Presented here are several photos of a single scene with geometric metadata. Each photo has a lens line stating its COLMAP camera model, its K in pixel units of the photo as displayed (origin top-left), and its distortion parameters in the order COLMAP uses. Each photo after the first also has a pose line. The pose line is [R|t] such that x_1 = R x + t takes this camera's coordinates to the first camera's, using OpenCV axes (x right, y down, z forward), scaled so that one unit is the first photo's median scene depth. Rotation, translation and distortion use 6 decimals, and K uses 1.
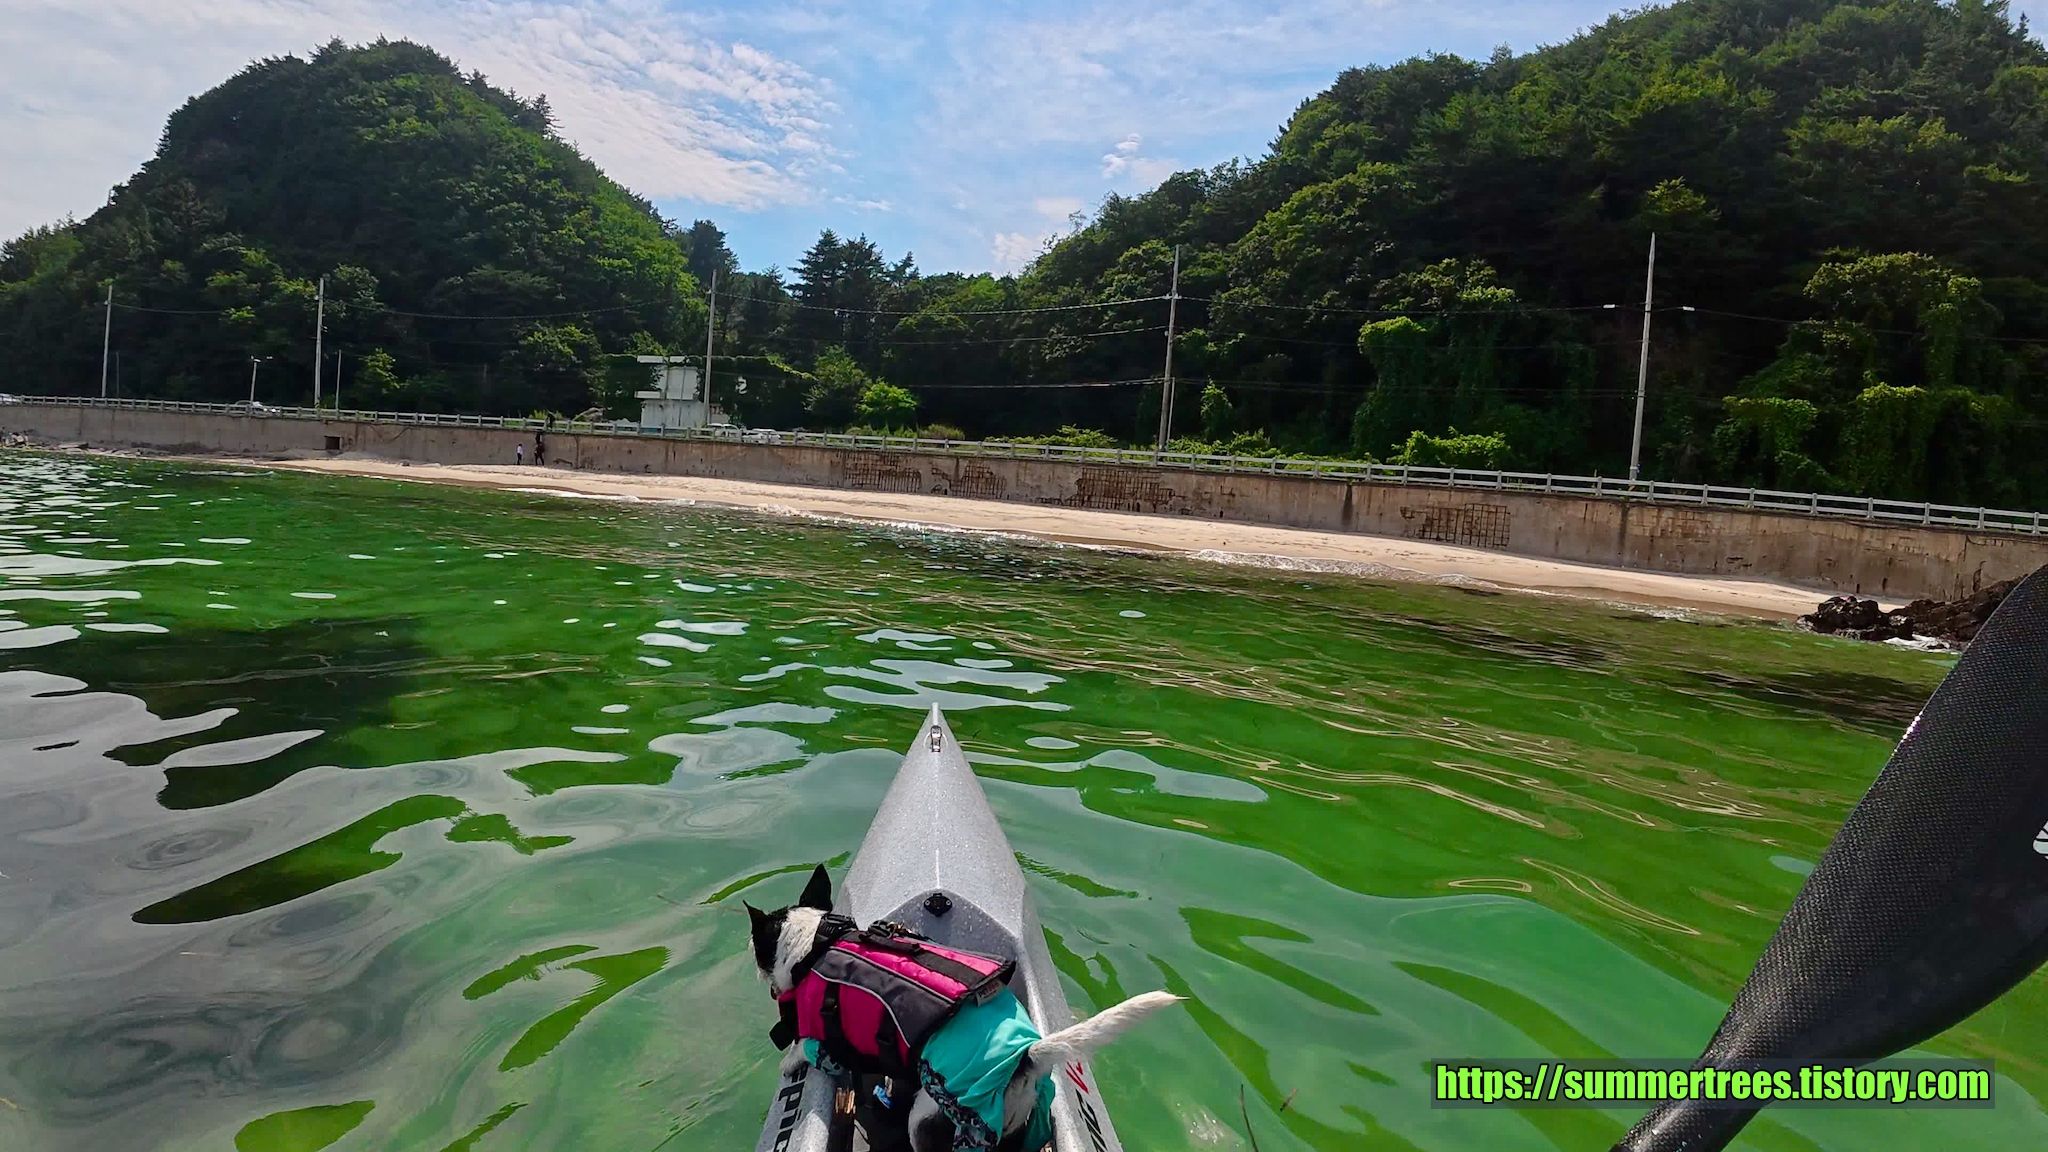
lens RADIAL K [[959.3, 0, 1024.0], [0, 959.3, 576.0], [0, 0, 1]] dist [-0.122642, 0.013031]
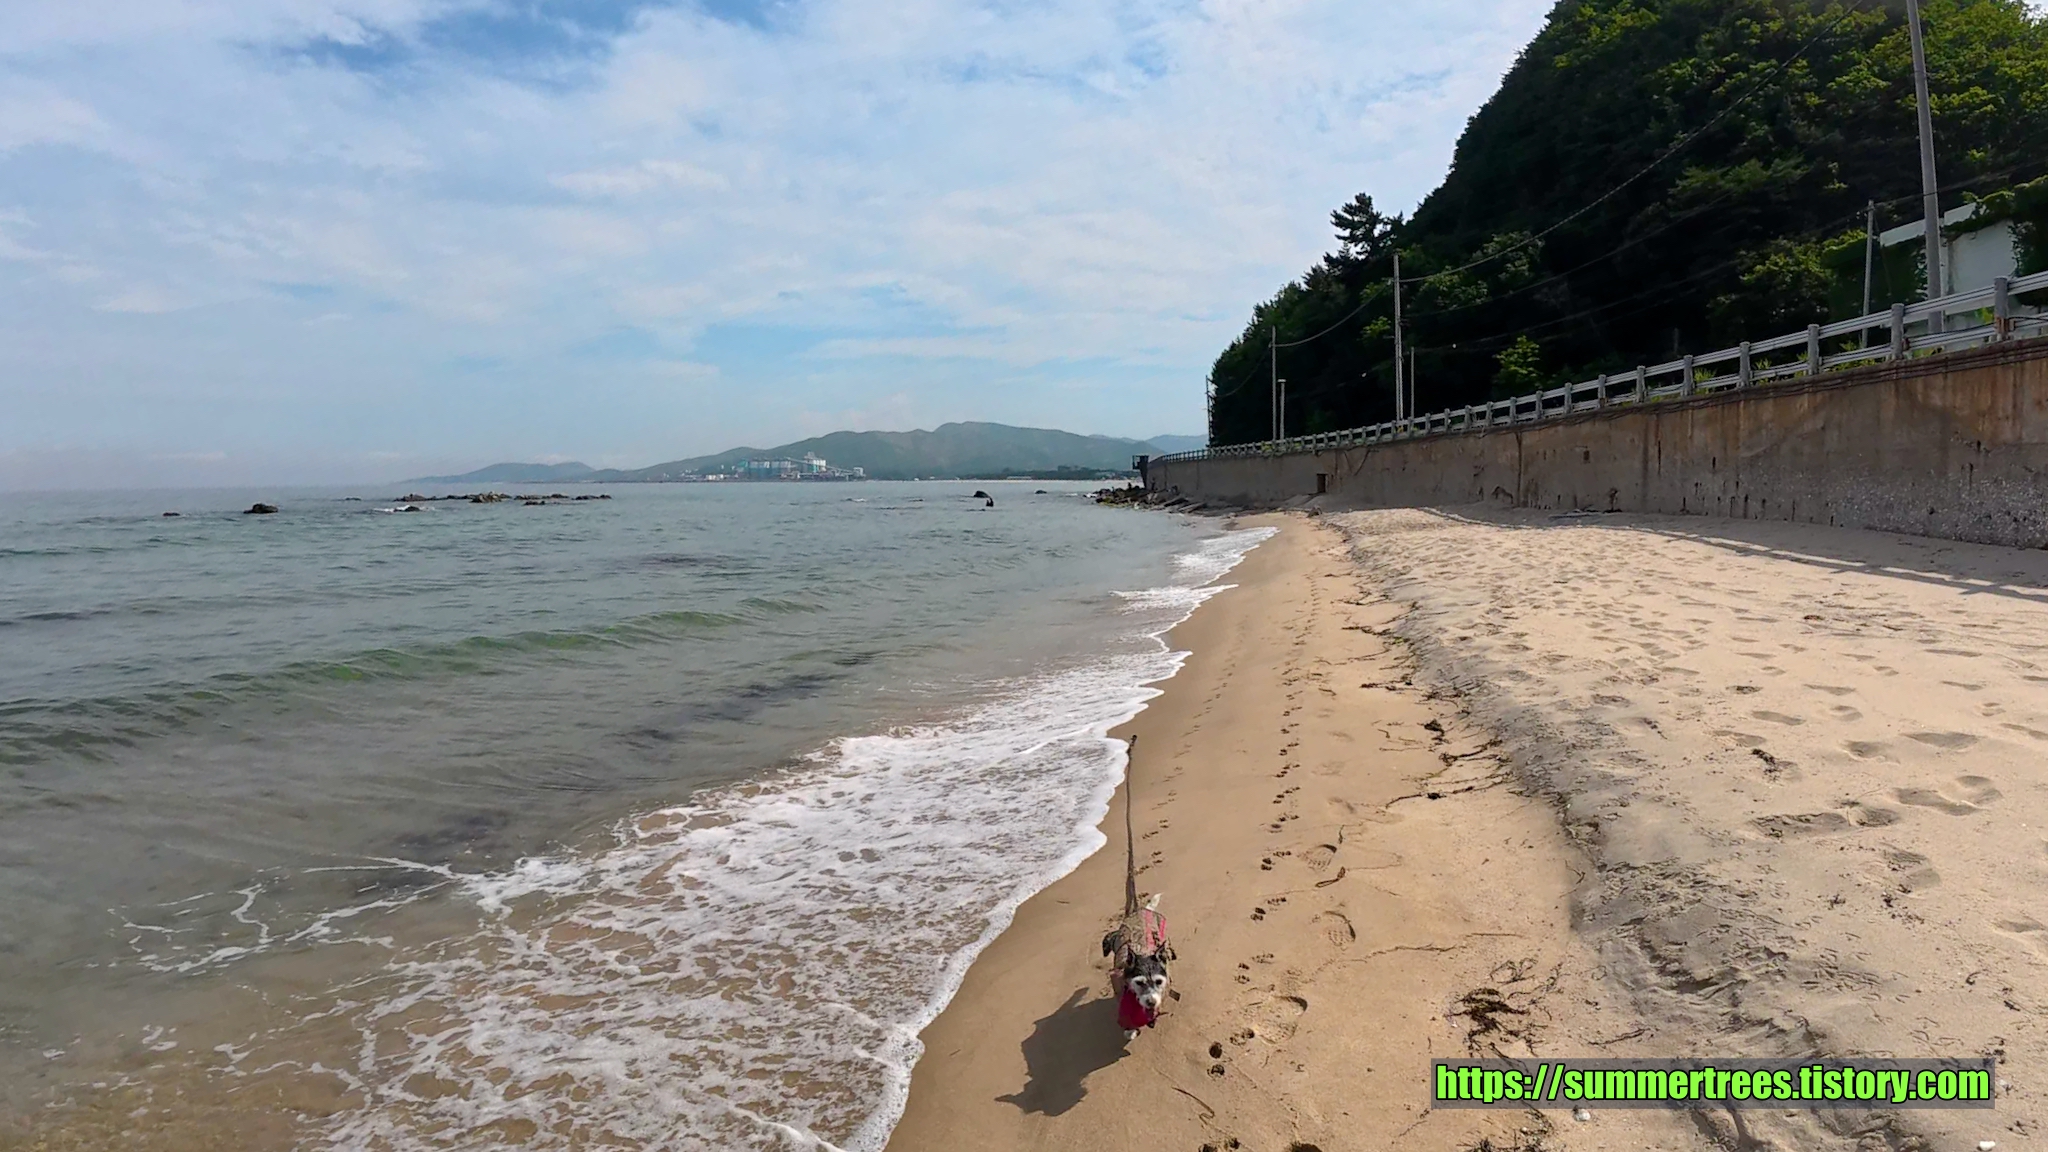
lens RADIAL K [[959.3, 0, 1024.0], [0, 959.3, 576.0], [0, 0, 1]] dist [-0.122642, 0.013031]
pose [[0.128522, 0.010148, -0.991655, -0.101186], [-0.044587, 0.998996, 0.004444, -0.080783], [0.990704, 0.043644, 0.128845, 0.766436]]
